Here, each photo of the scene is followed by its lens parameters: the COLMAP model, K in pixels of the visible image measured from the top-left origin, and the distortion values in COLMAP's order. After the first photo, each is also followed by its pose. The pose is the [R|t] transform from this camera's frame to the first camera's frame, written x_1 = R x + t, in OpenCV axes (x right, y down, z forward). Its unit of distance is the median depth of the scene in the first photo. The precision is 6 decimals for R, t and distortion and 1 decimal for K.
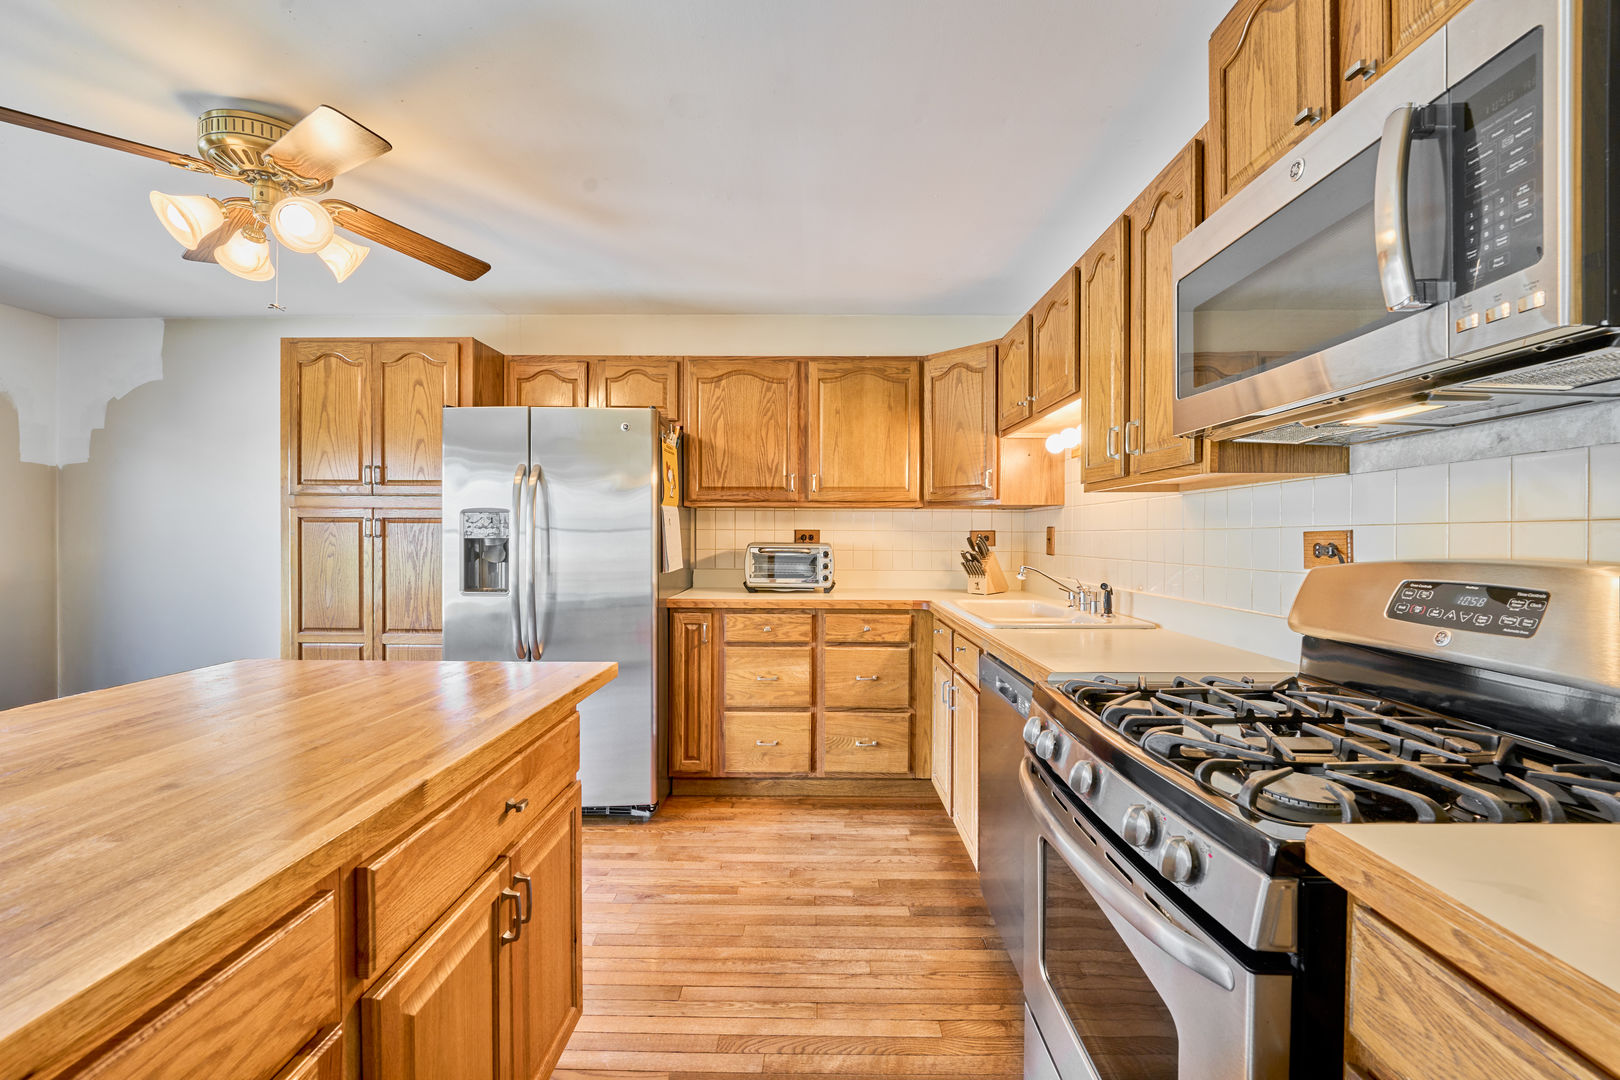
lens RADIAL K [[661.3, 0, 811.8], [0, 661.3, 542.0], [0, 0, 1]] dist [-0.013136, 0.000027]
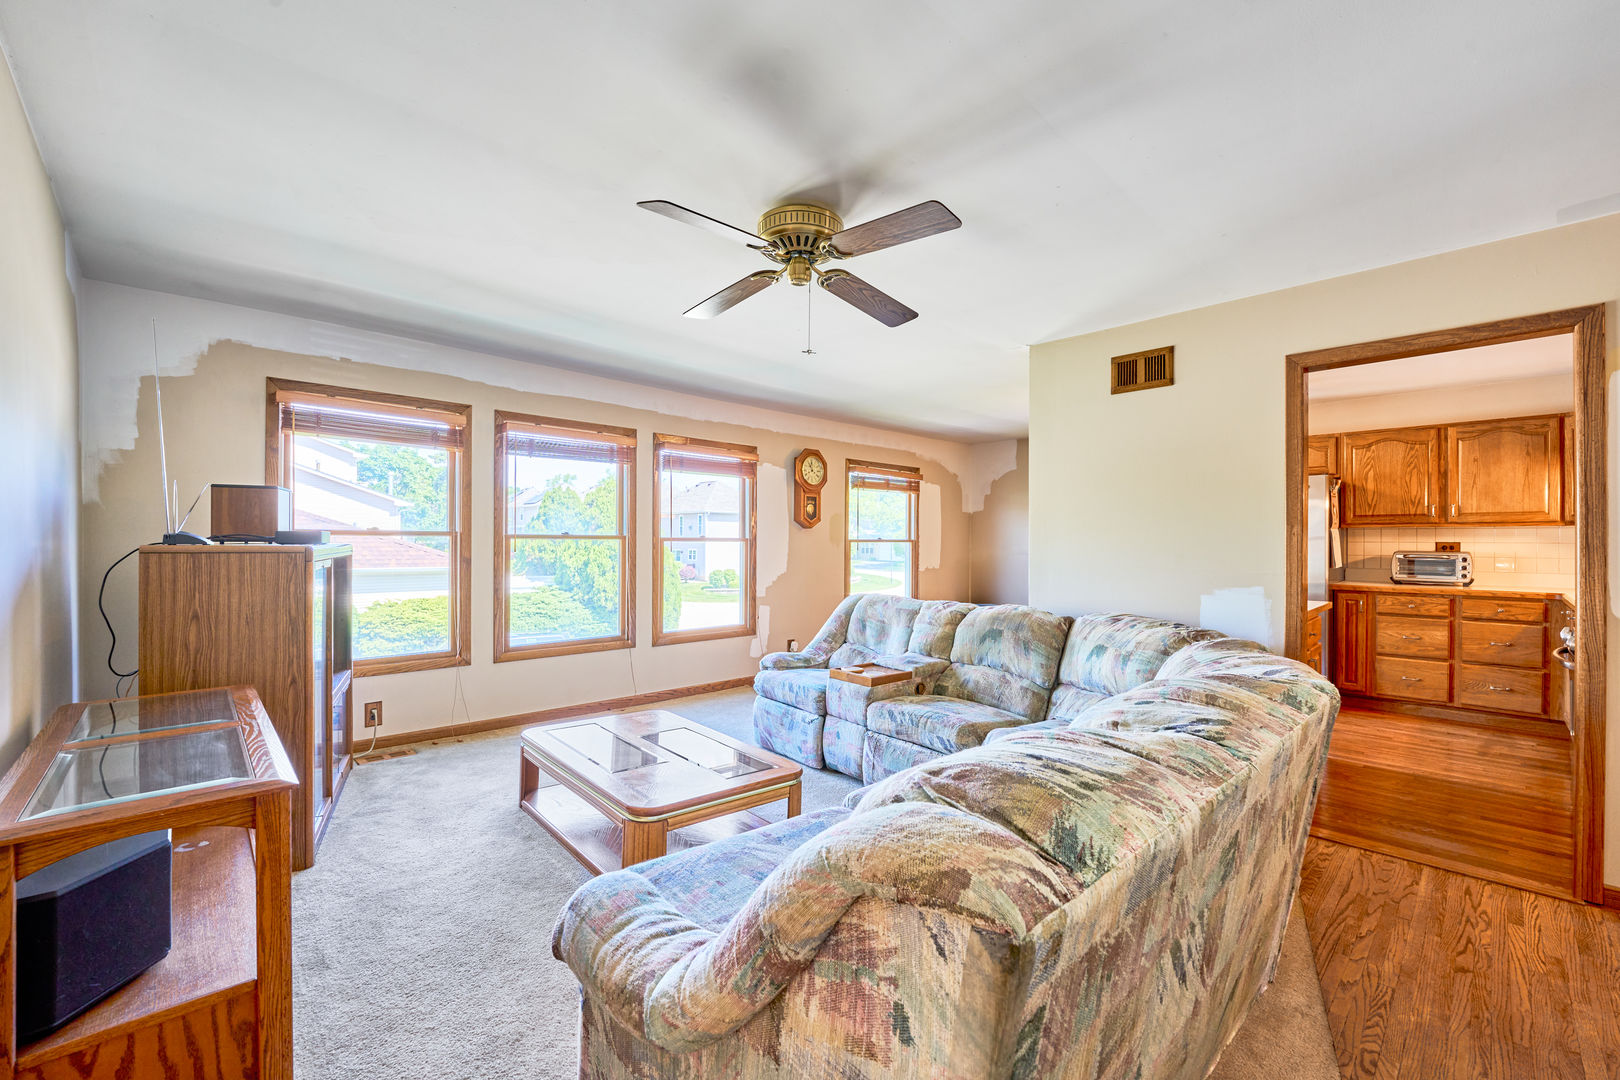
lens RADIAL K [[661.3, 0, 815.5], [0, 661.3, 542.3], [0, 0, 1]] dist [-0.013136, 0.000027]
pose [[0.702729, -0.001078, -0.711457, 0.039972], [-0.005367, 0.999962, -0.006816, -0.001902], [0.711437, 0.008609, 0.702697, -1.021515]]
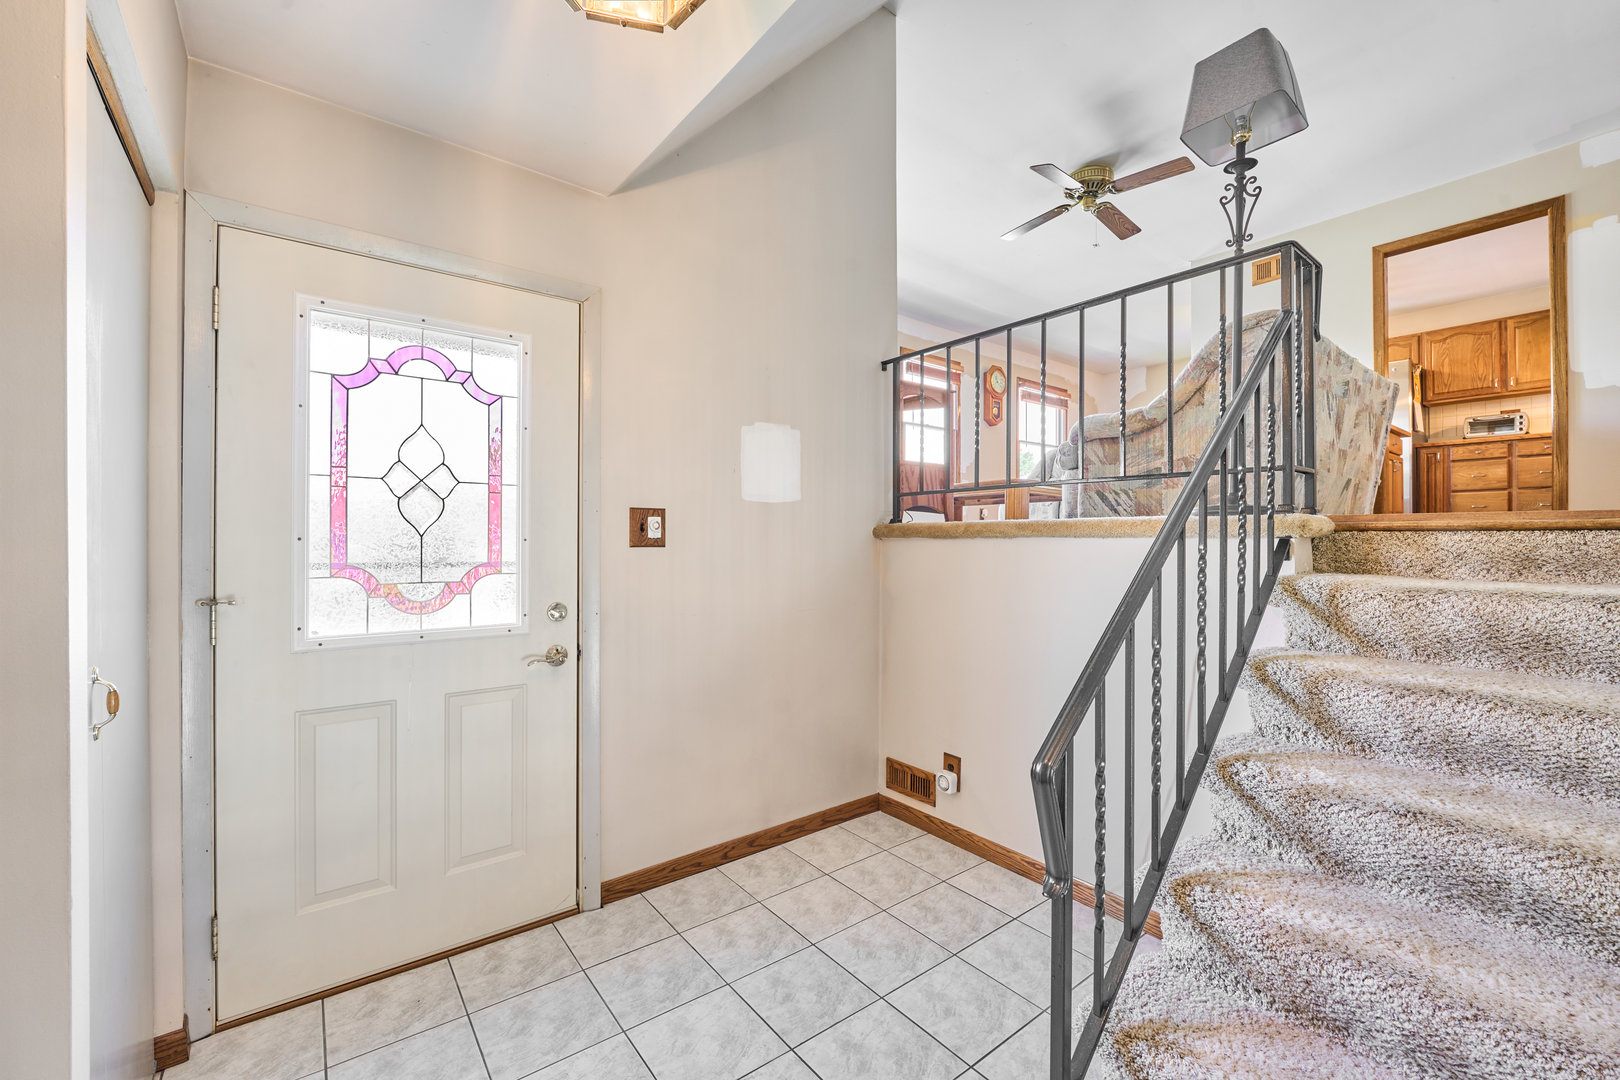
lens RADIAL K [[661.3, 0, 809.9], [0, 661.3, 542.8], [0, 0, 1]] dist [-0.013136, 0.000027]
pose [[0.627725, -0.005829, -0.778413, 0.196007], [-0.001146, 0.999964, -0.008412, 0.407130], [0.778434, 0.006172, 0.627696, -1.819820]]
